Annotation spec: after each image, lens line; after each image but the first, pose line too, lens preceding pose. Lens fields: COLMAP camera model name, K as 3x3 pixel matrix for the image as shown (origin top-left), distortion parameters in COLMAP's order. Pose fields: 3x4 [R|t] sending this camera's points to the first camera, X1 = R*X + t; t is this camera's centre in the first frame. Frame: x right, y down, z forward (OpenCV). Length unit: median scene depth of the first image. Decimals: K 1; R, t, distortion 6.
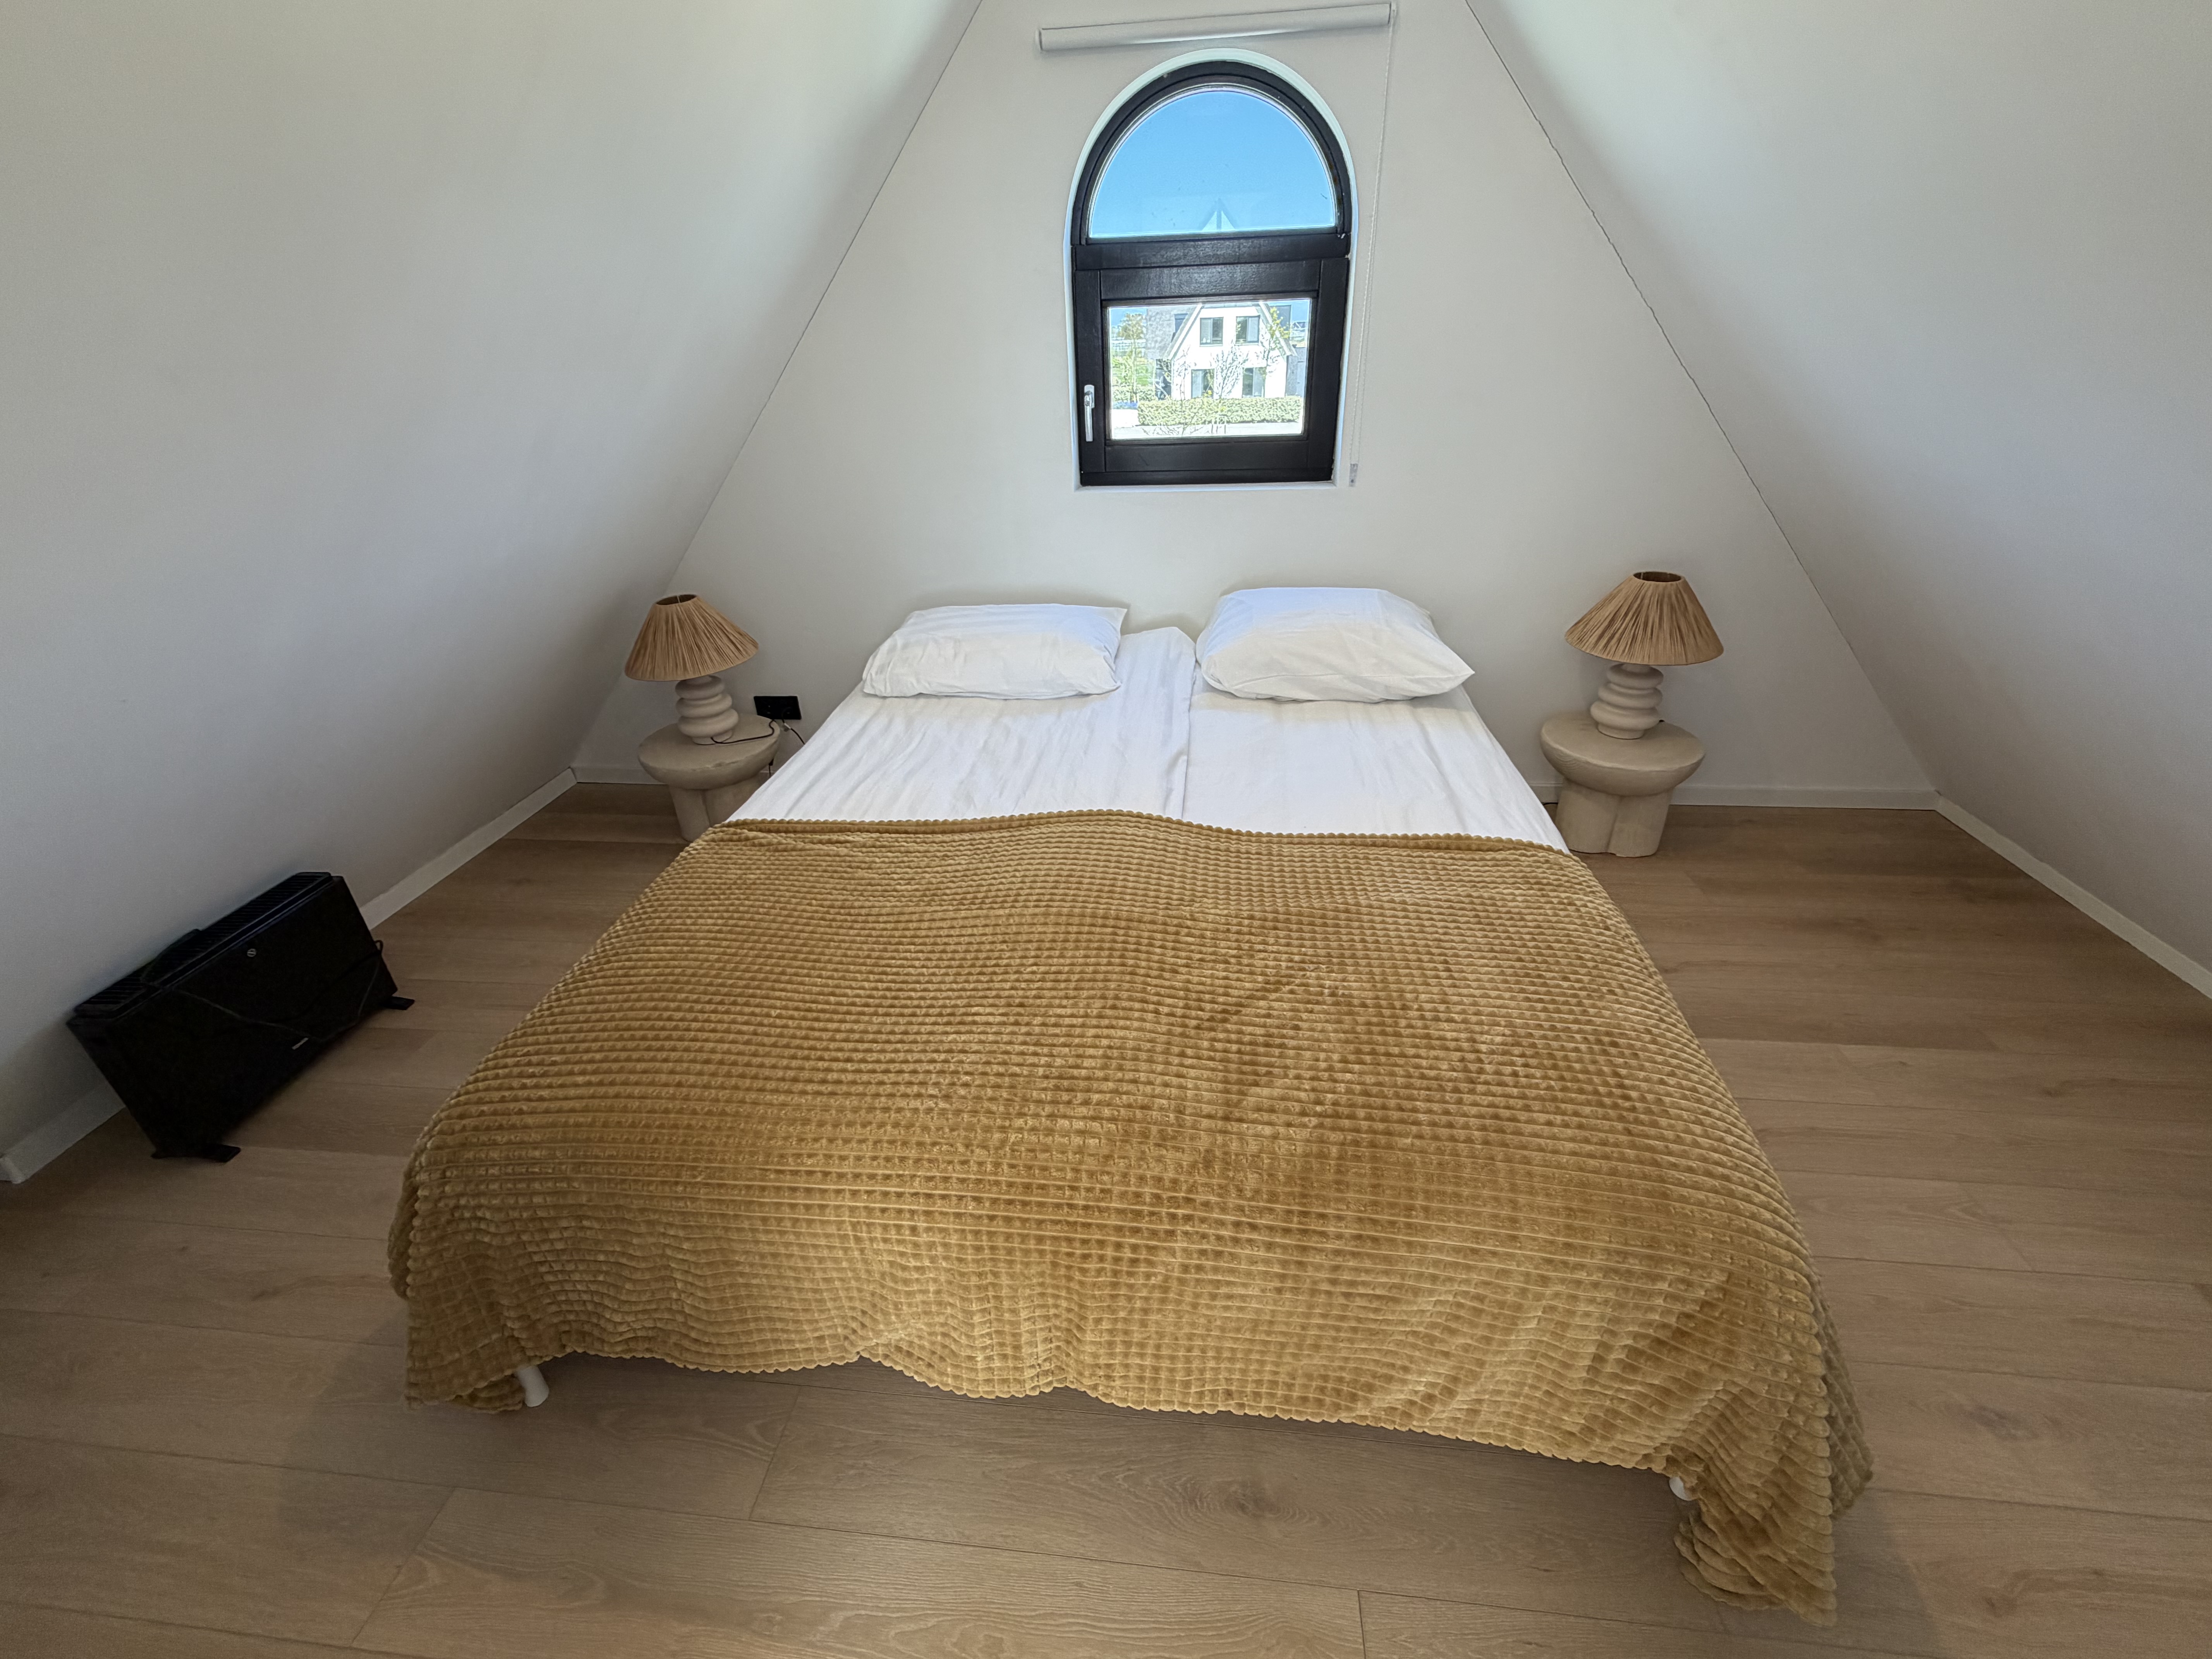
lens RADIAL K [[895.4, 0, 1096.9], [0, 895.4, 827.2], [0, 0, 1]] dist [0.001413, 0.000049]
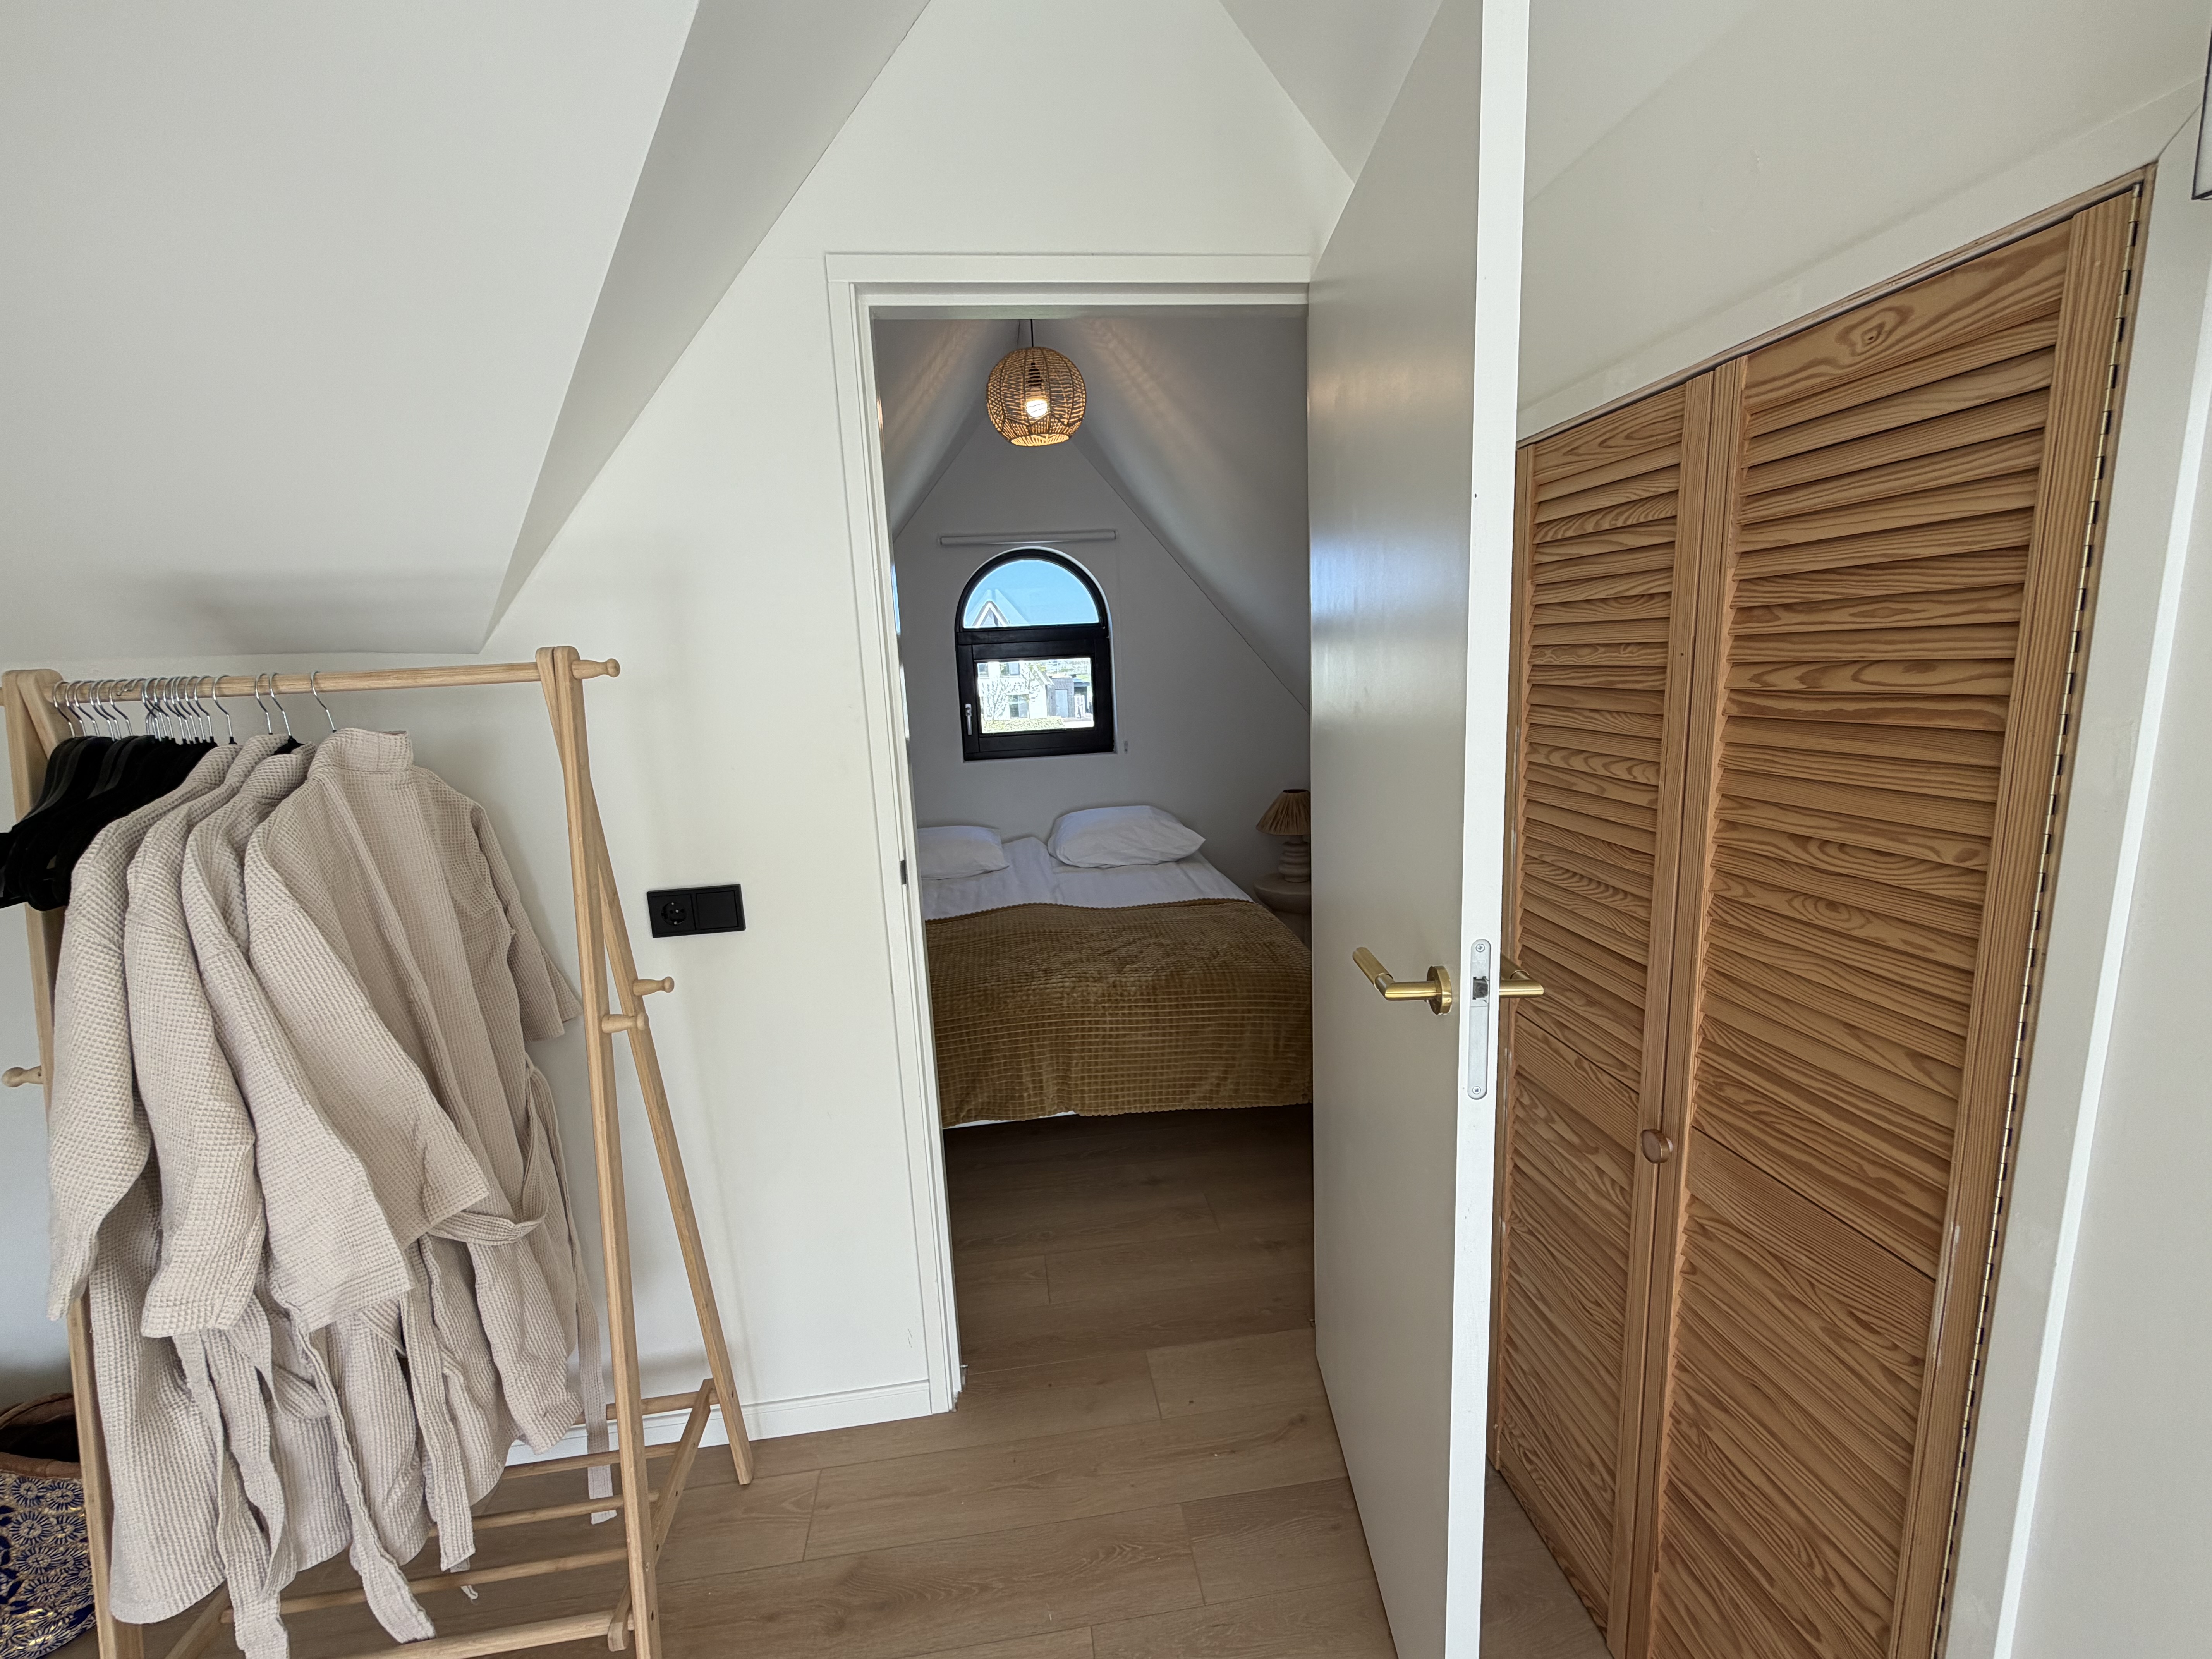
lens RADIAL K [[895.4, 0, 1096.9], [0, 895.4, 827.2], [0, 0, 1]] dist [0.001413, 0.000049]
pose [[0.971264, -0.052636, 0.232110, -0.206805], [0.124390, 0.943708, -0.306501, 0.316537], [-0.202911, 0.326566, 0.923137, -0.612405]]
